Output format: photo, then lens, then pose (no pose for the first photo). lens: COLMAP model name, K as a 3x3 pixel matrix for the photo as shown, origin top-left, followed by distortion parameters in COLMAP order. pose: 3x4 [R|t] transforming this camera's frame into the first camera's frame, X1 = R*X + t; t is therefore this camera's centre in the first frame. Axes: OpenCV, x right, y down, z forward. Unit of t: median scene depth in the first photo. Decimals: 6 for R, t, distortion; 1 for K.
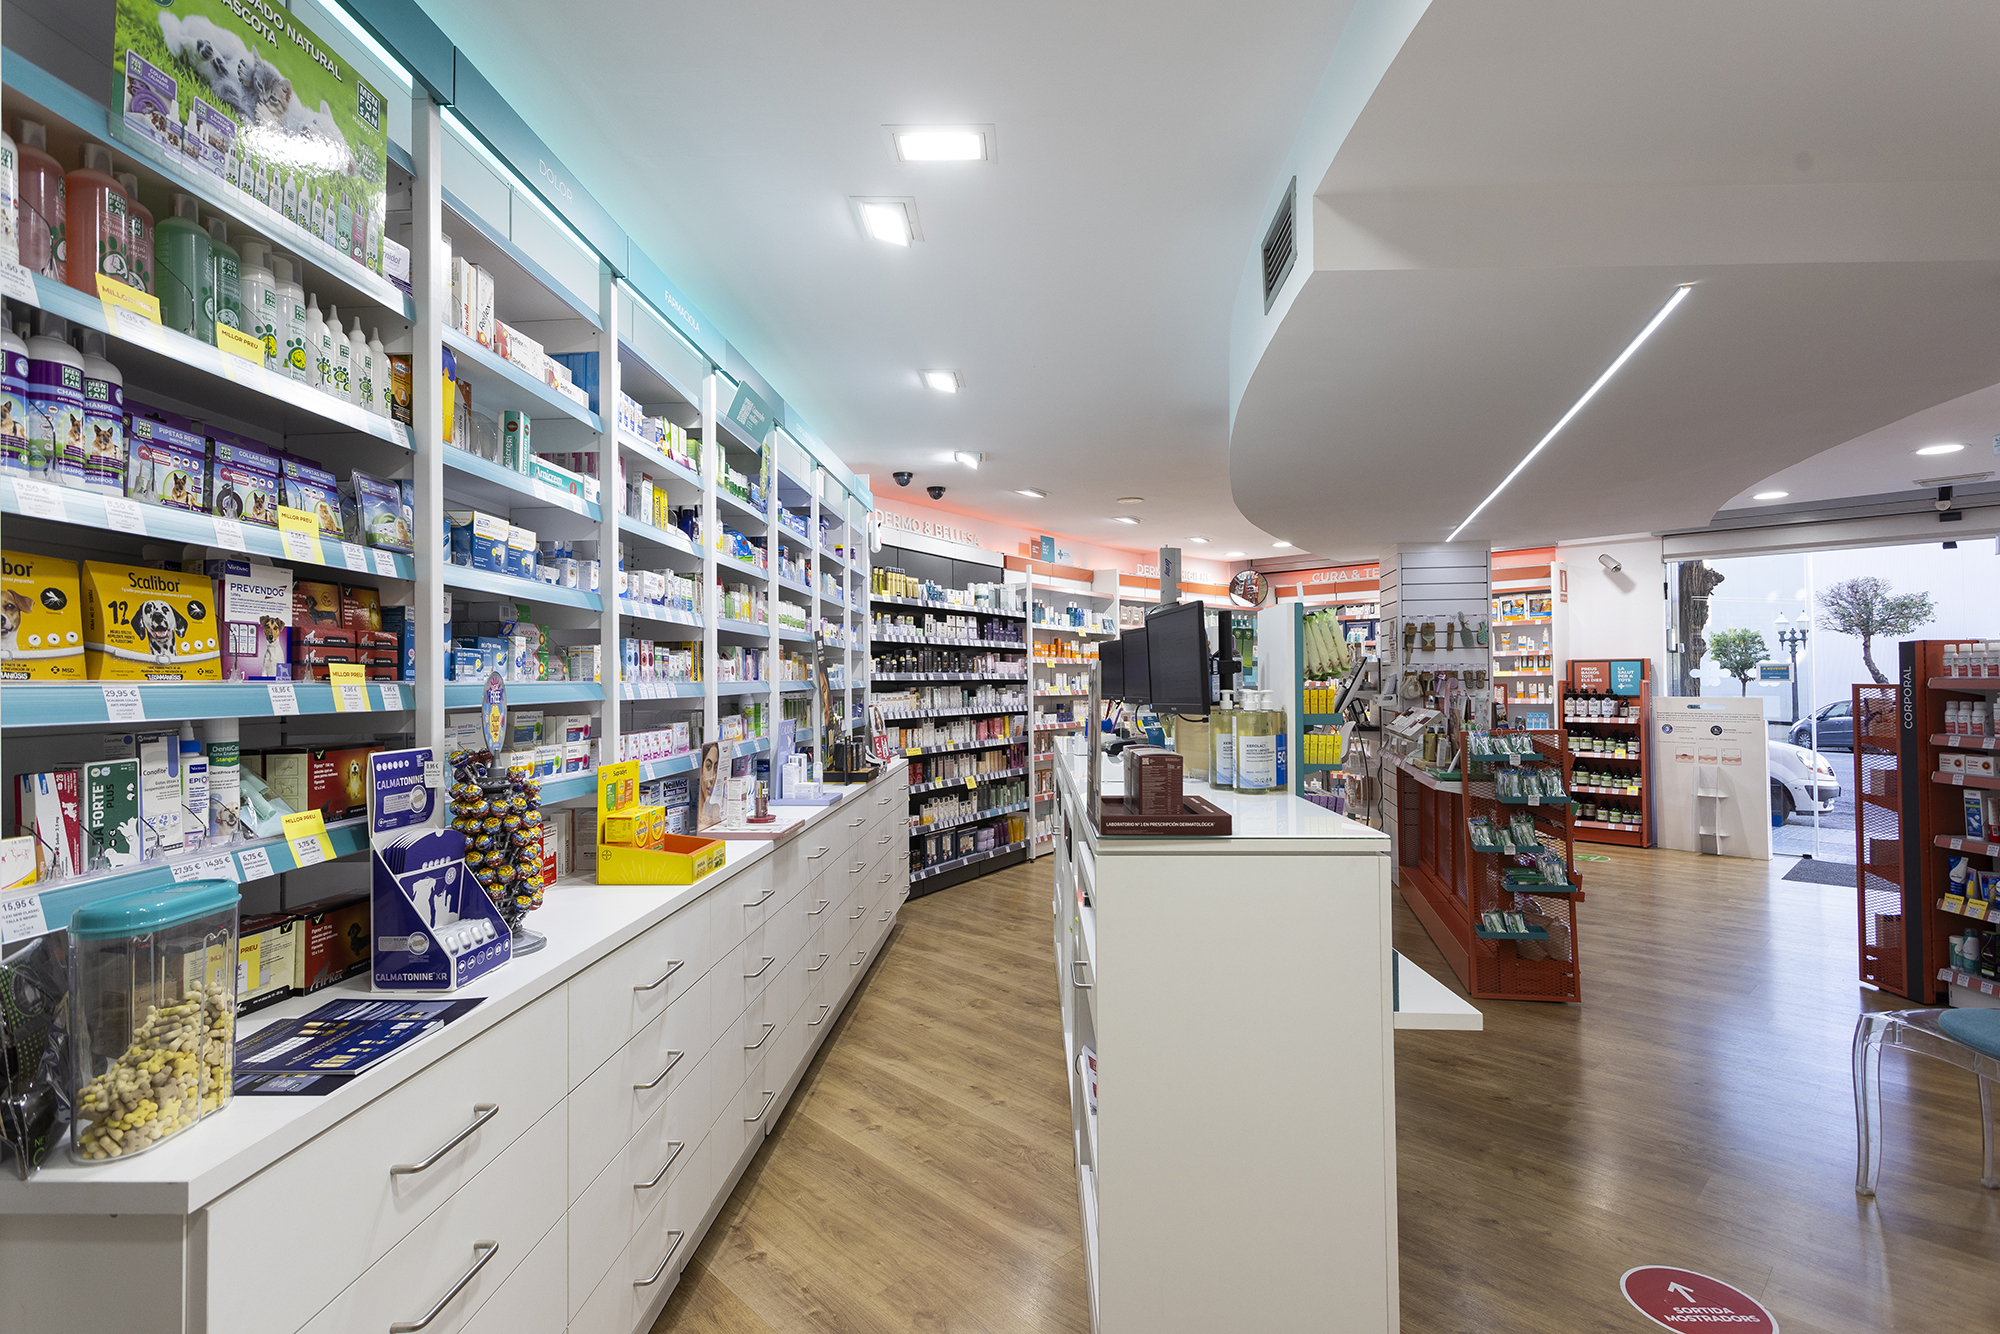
lens RADIAL K [[967.3, 0, 1000.1], [0, 967.3, 665.1], [0, 0, 1]] dist [0.006674, 0.000988]
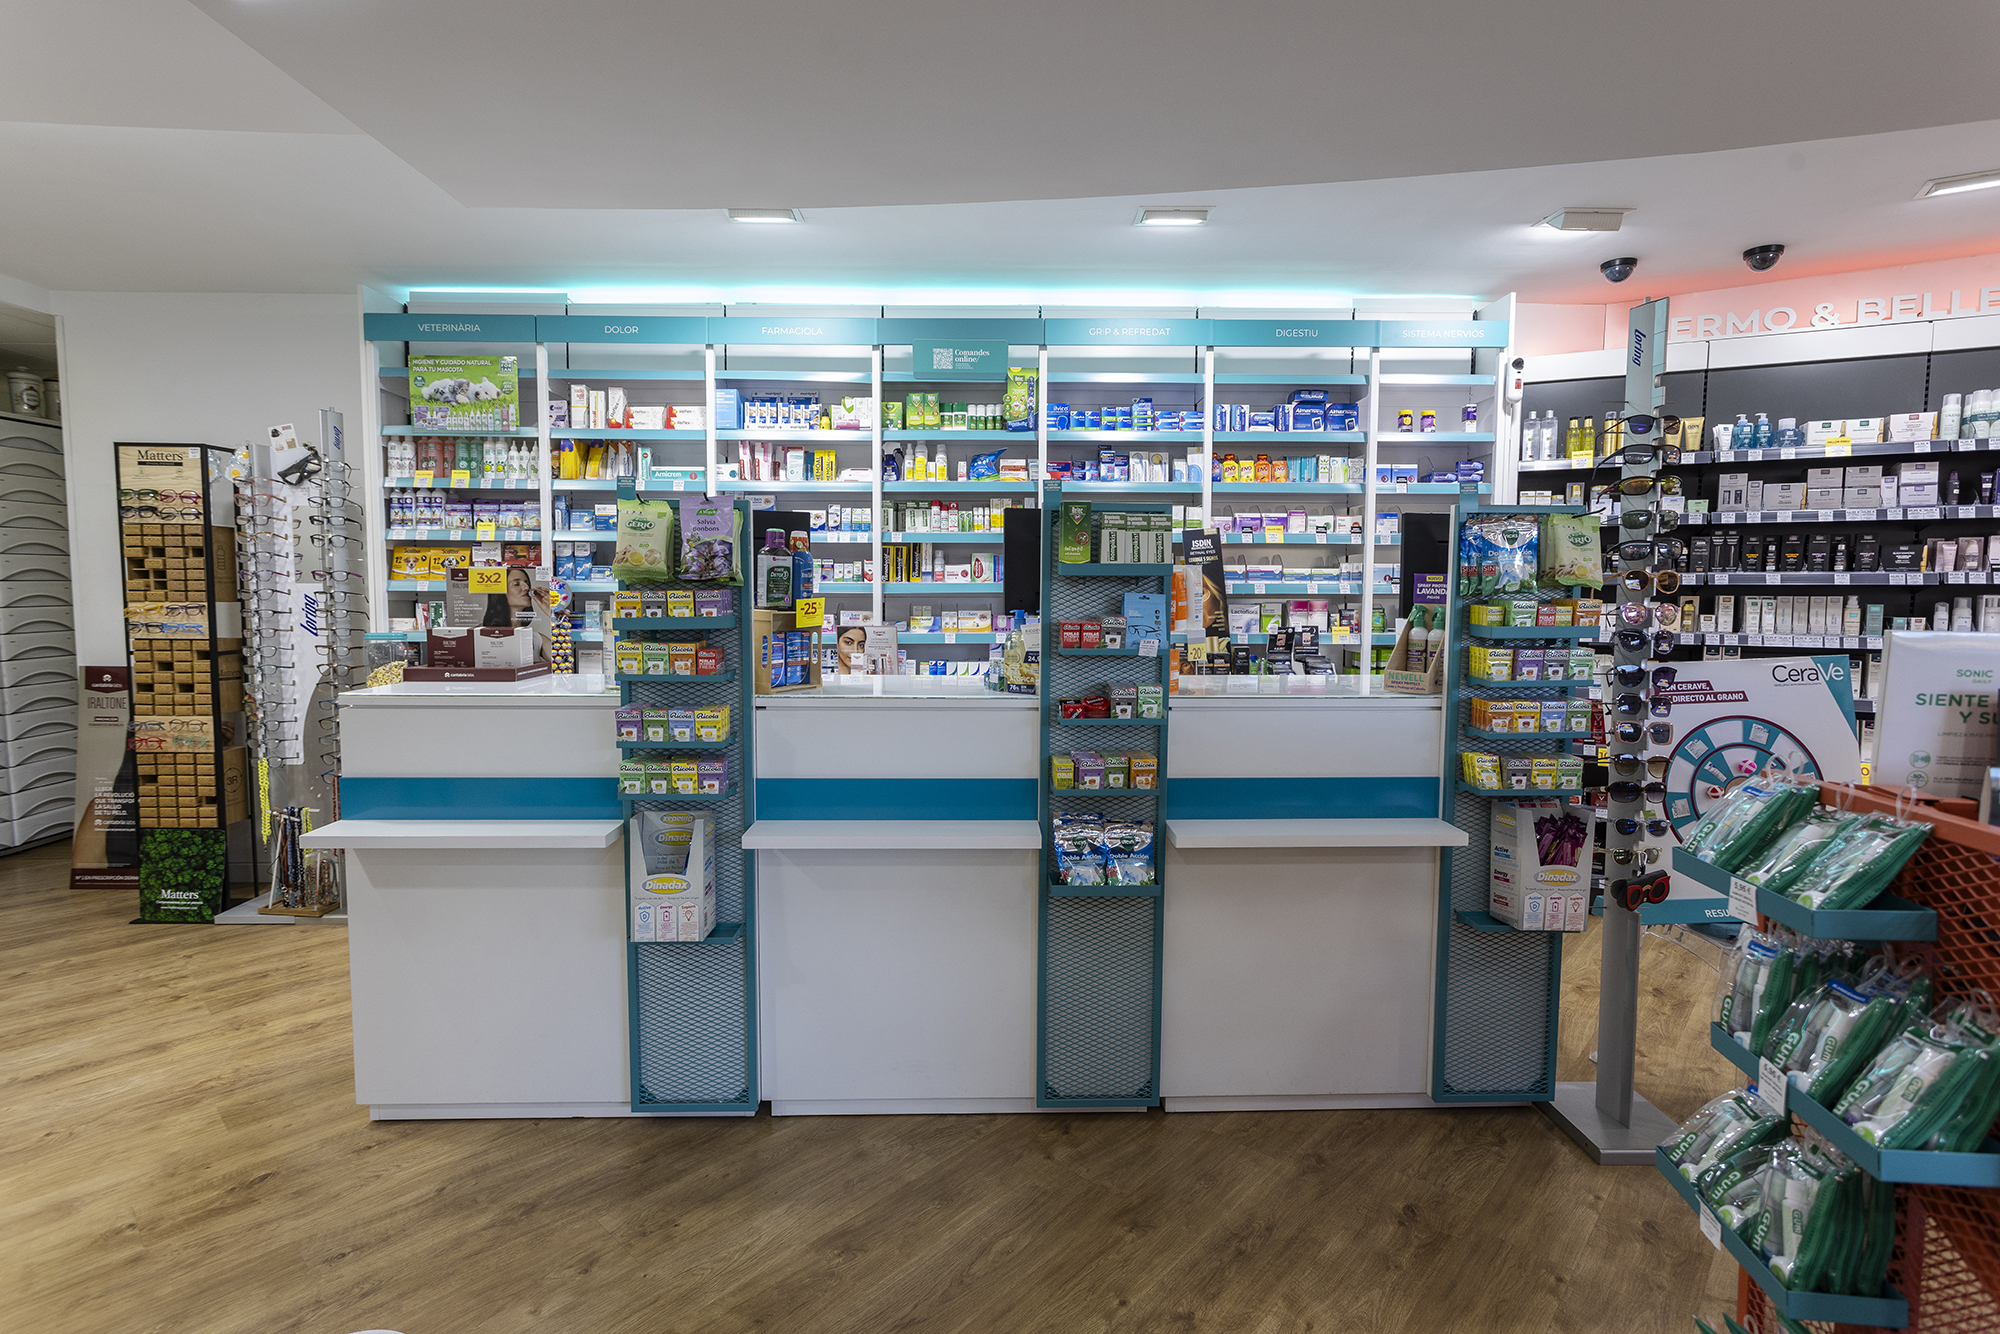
lens RADIAL K [[967.3, 0, 994.9], [0, 967.3, 660.8], [0, 0, 1]] dist [0.006674, 0.000988]
pose [[0.058803, 0.081324, -0.994952, 0.963894], [0.011562, 0.996554, 0.082138, 0.014990], [0.998203, -0.016333, 0.057661, 0.971064]]
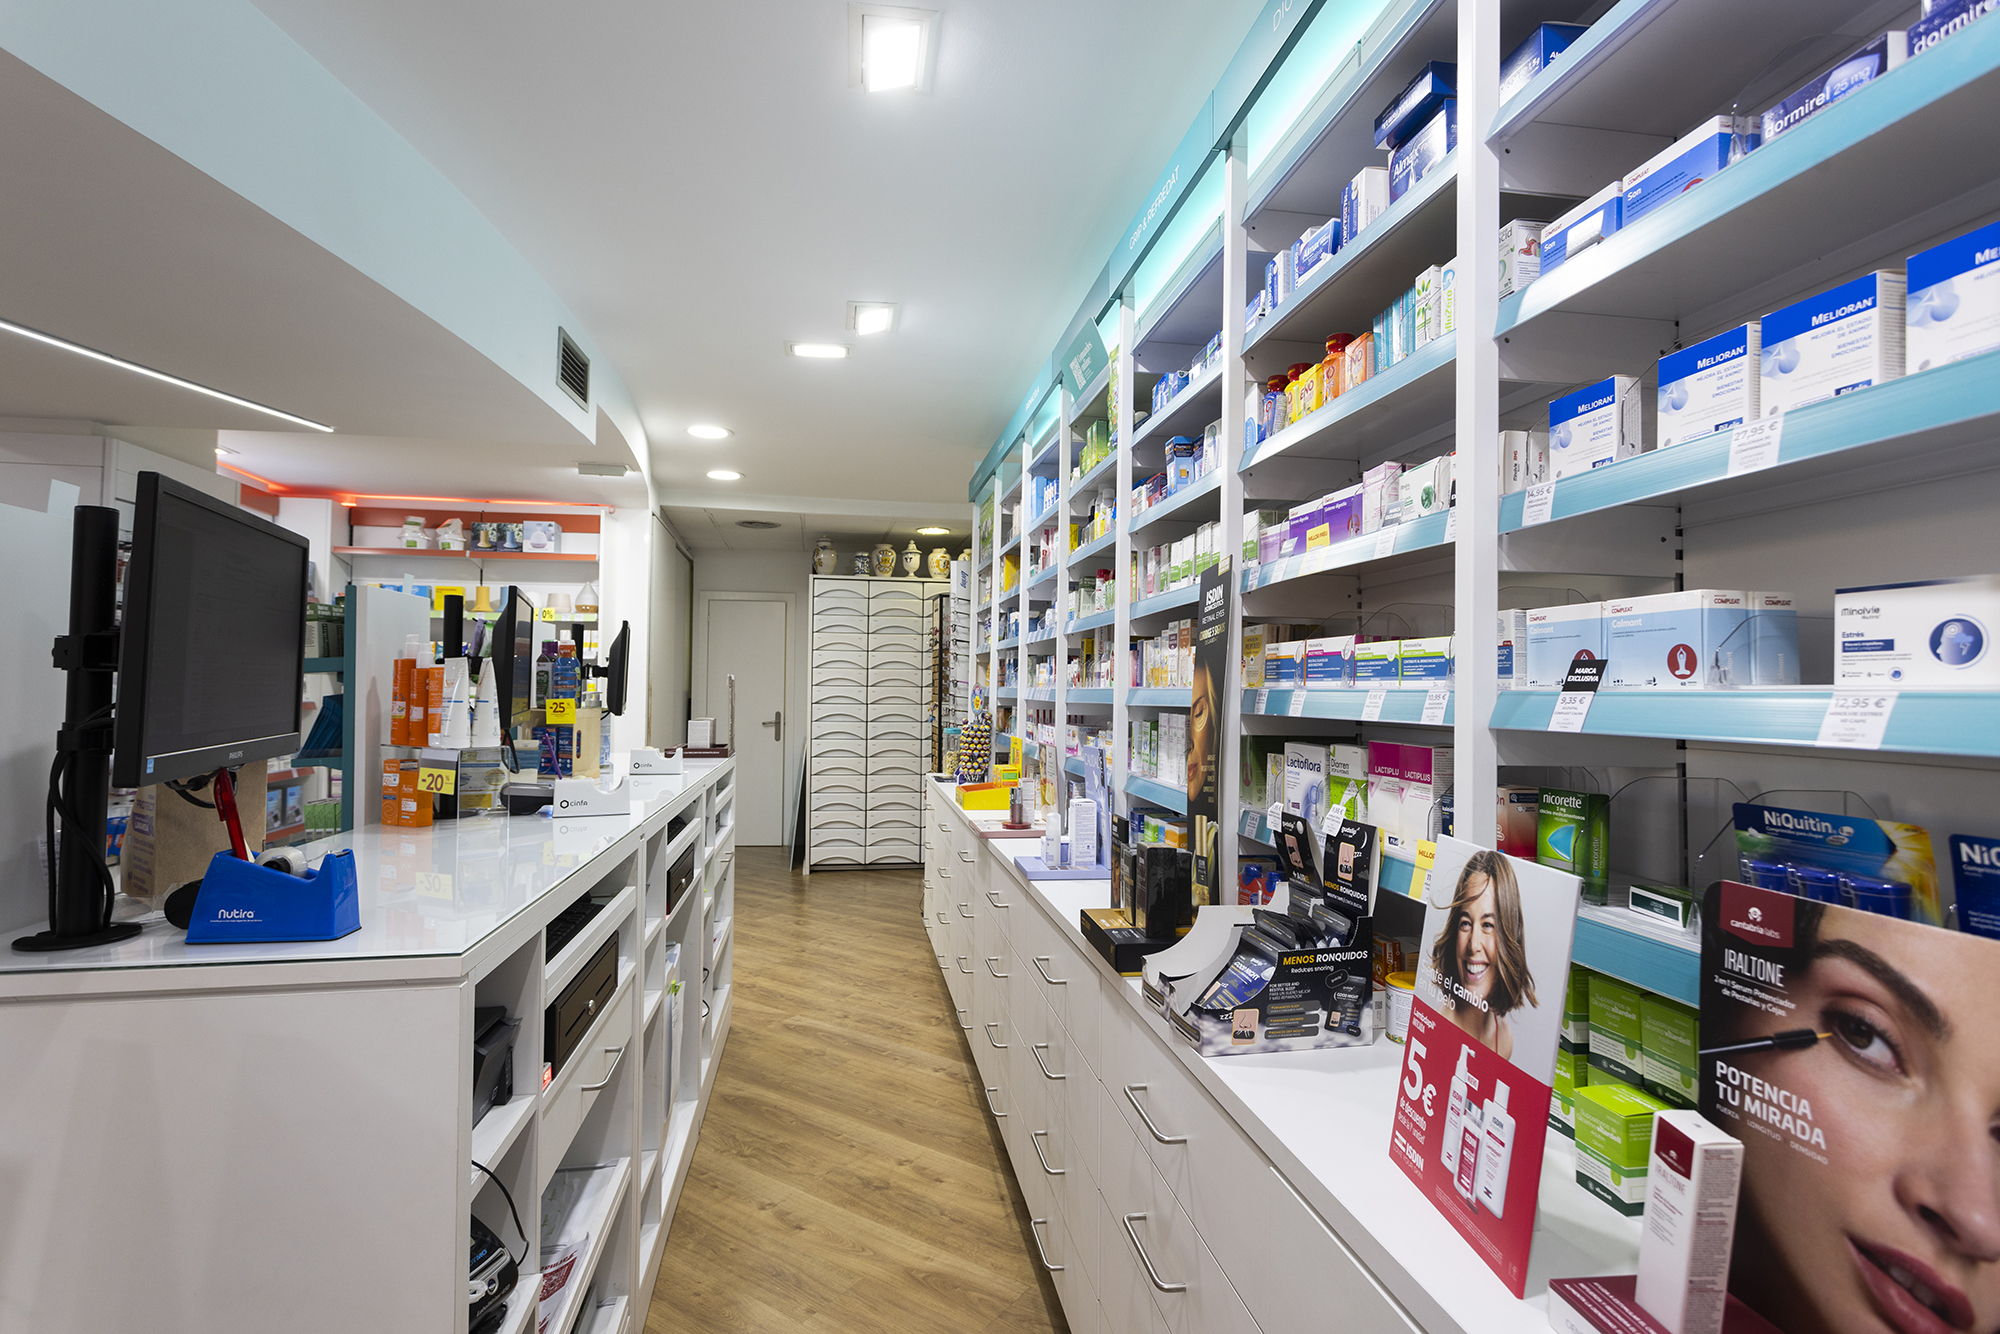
lens RADIAL K [[967.3, 0, 993.3], [0, 967.3, 673.4], [0, 0, 1]] dist [0.006674, 0.000988]
pose [[-0.980078, -0.010586, -0.198328, -0.020789], [-0.004931, 0.999568, -0.028983, 0.027645], [0.198549, -0.027428, -0.979707, 1.773508]]
